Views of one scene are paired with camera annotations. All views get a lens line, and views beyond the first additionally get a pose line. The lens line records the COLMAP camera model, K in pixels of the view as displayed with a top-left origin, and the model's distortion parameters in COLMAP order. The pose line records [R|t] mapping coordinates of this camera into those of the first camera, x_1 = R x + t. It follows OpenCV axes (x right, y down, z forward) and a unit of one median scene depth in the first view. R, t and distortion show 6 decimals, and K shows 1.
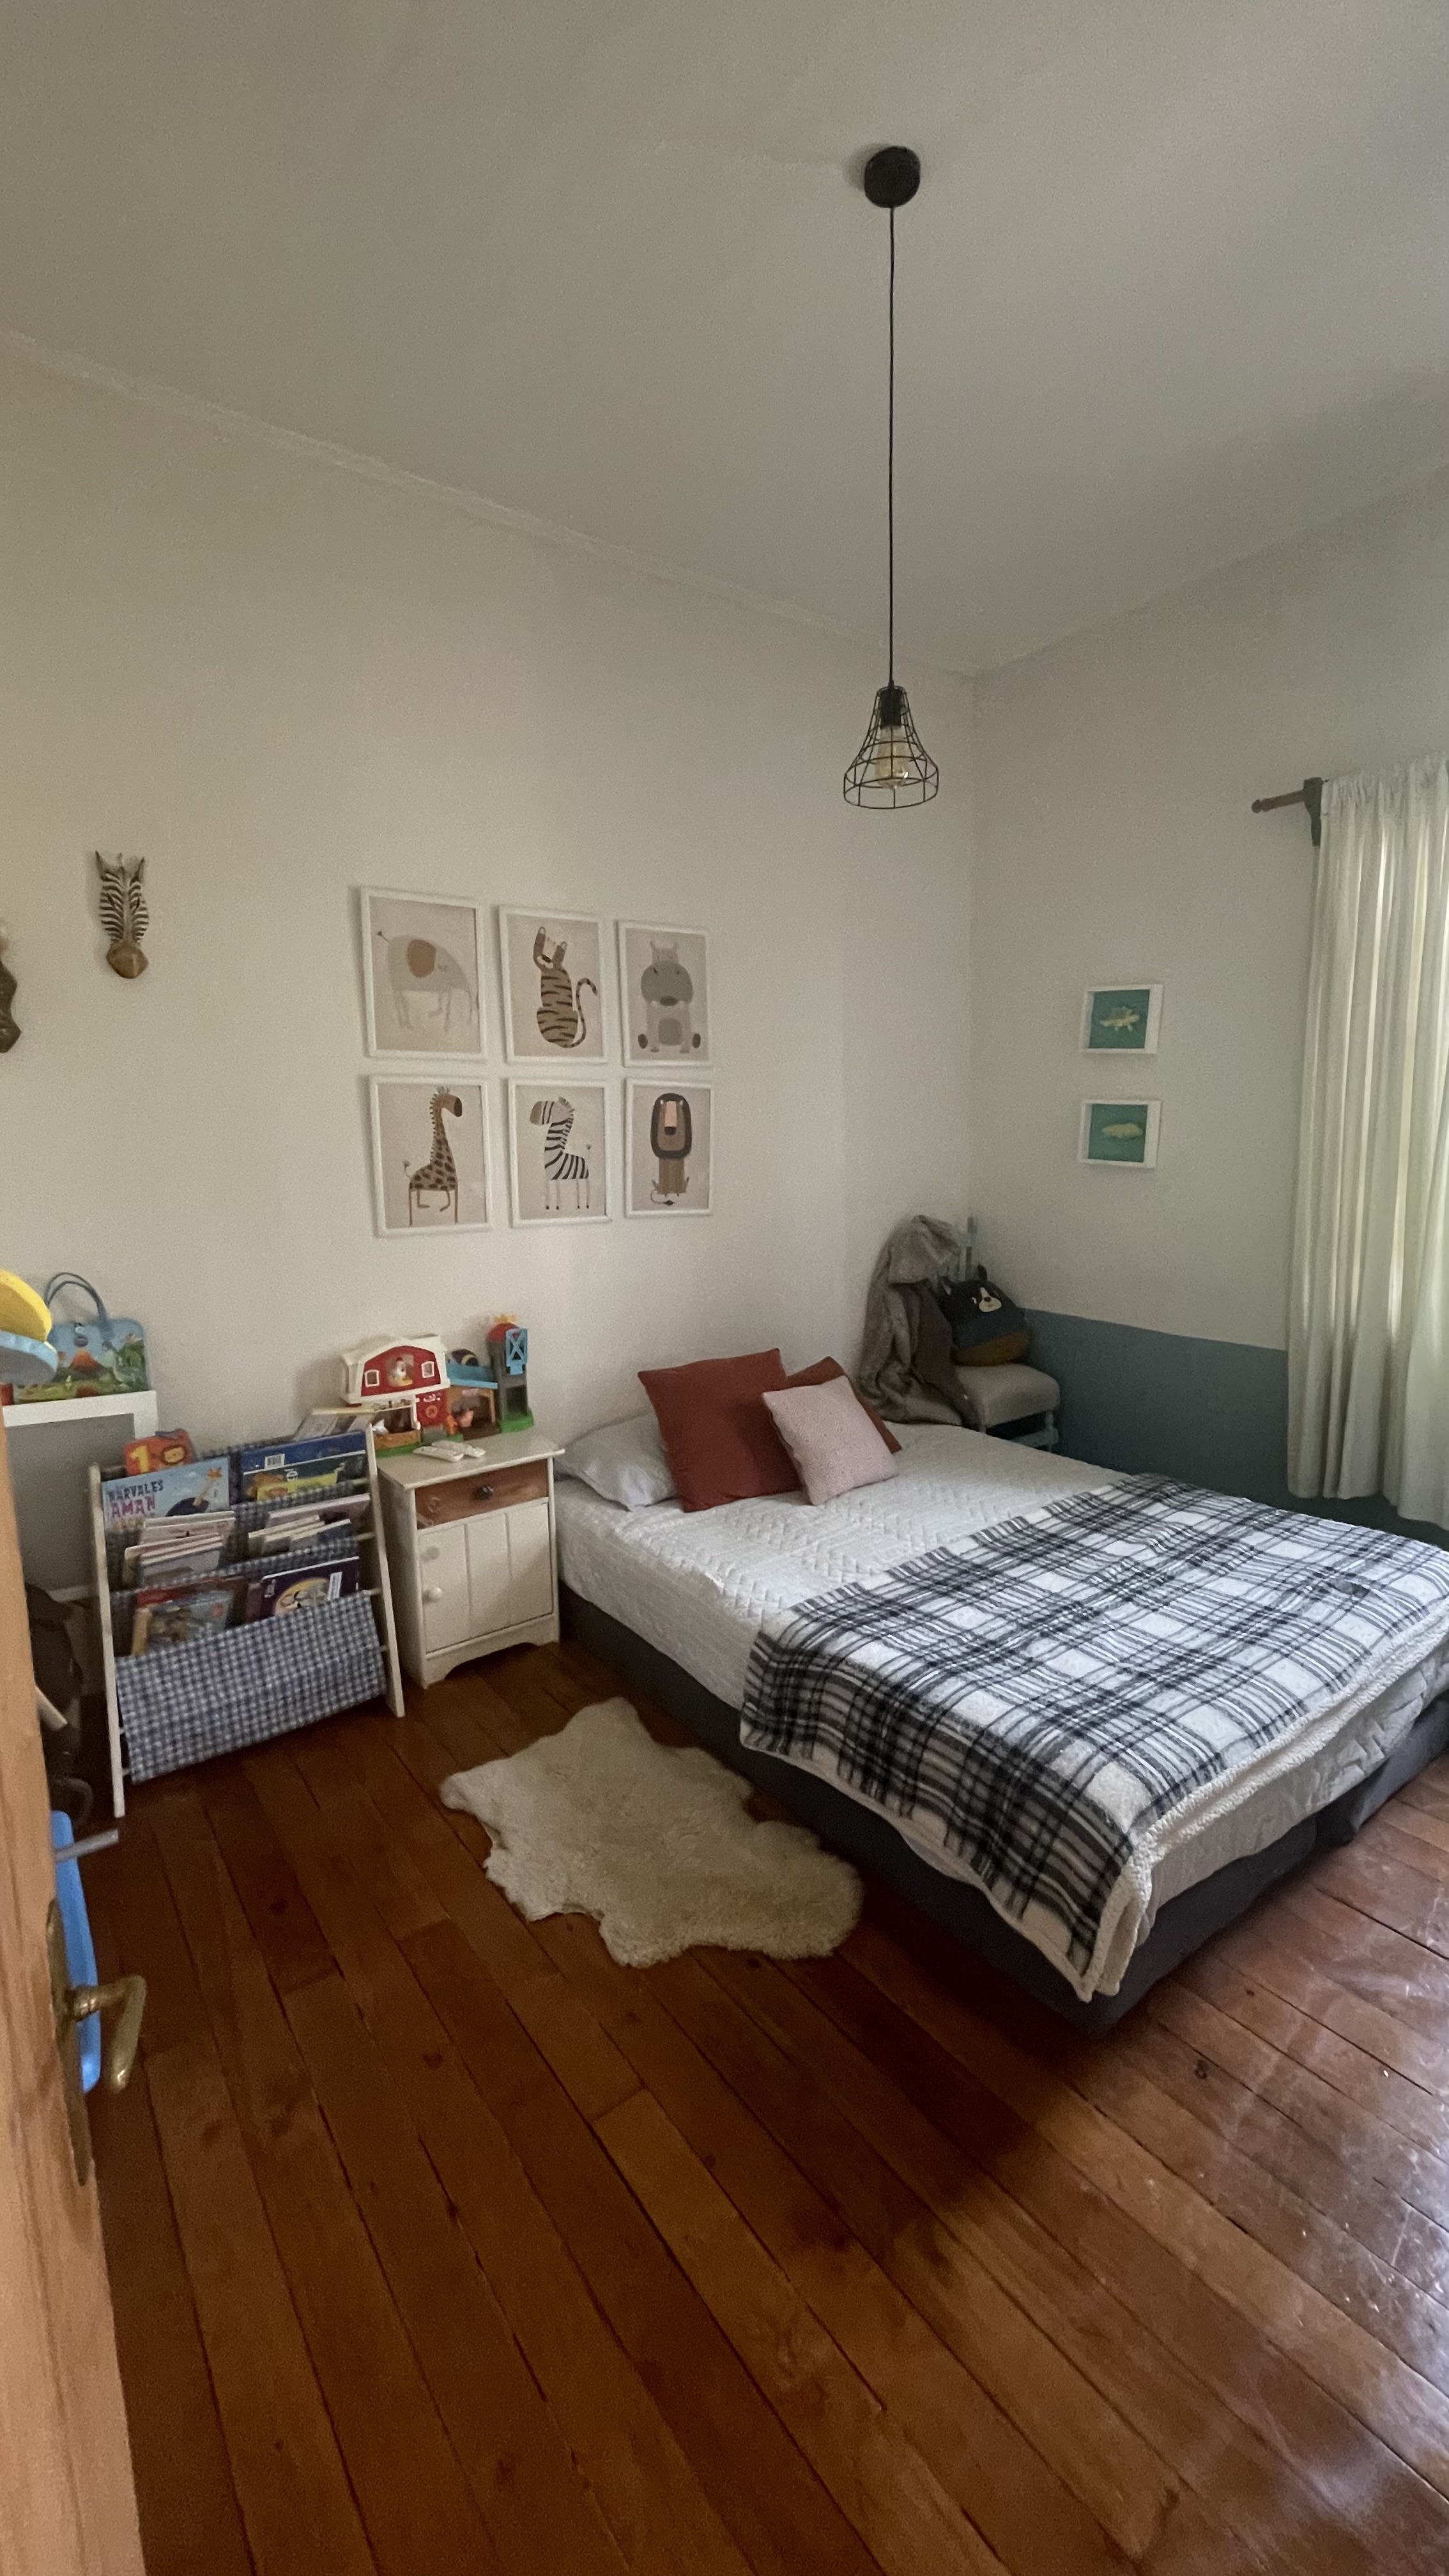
lens RADIAL K [[1040.5, 0, 728.8], [0, 1040.5, 1281.6], [0, 0, 1]] dist [-0.000842, 0.000706]
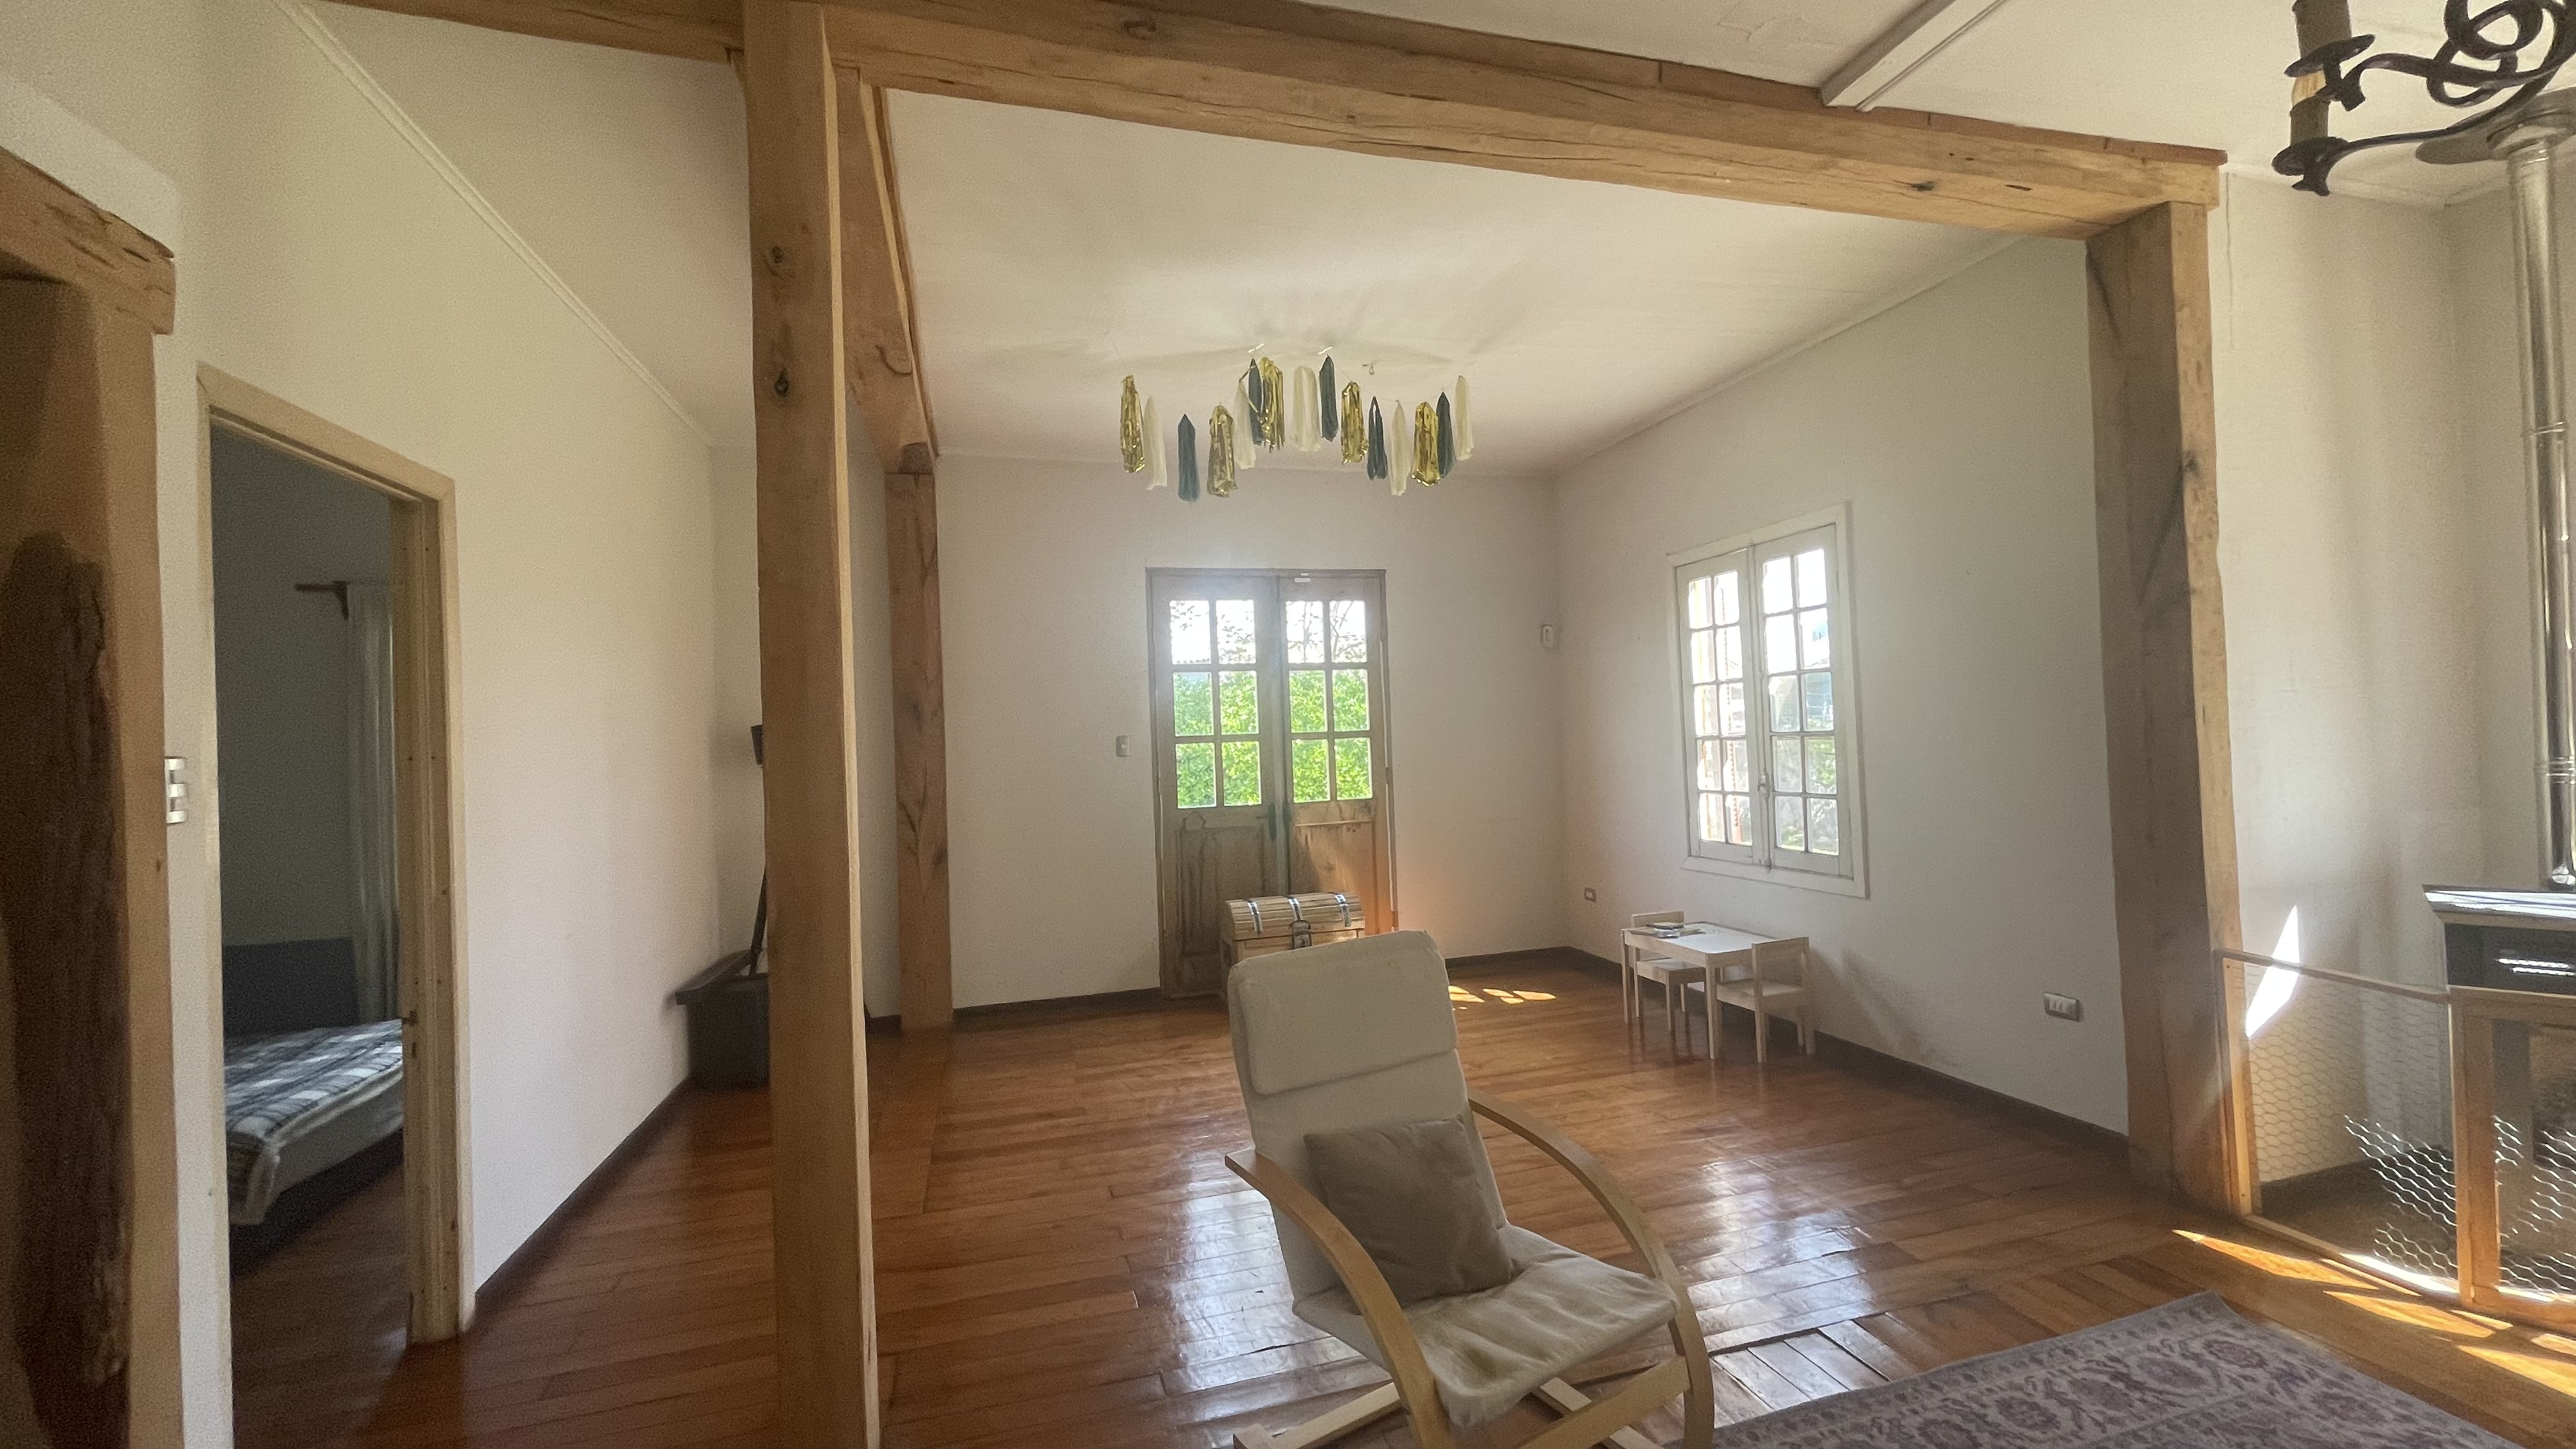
lens RADIAL K [[1040.5, 0, 1292.3], [0, 1040.5, 724.1], [0, 0, 1]] dist [-0.000842, 0.000706]
pose [[0.344253, 0.029451, 0.938415, -0.787442], [0.157483, 0.983536, -0.088639, 0.230053], [-0.925575, 0.178299, 0.333947, -1.548362]]
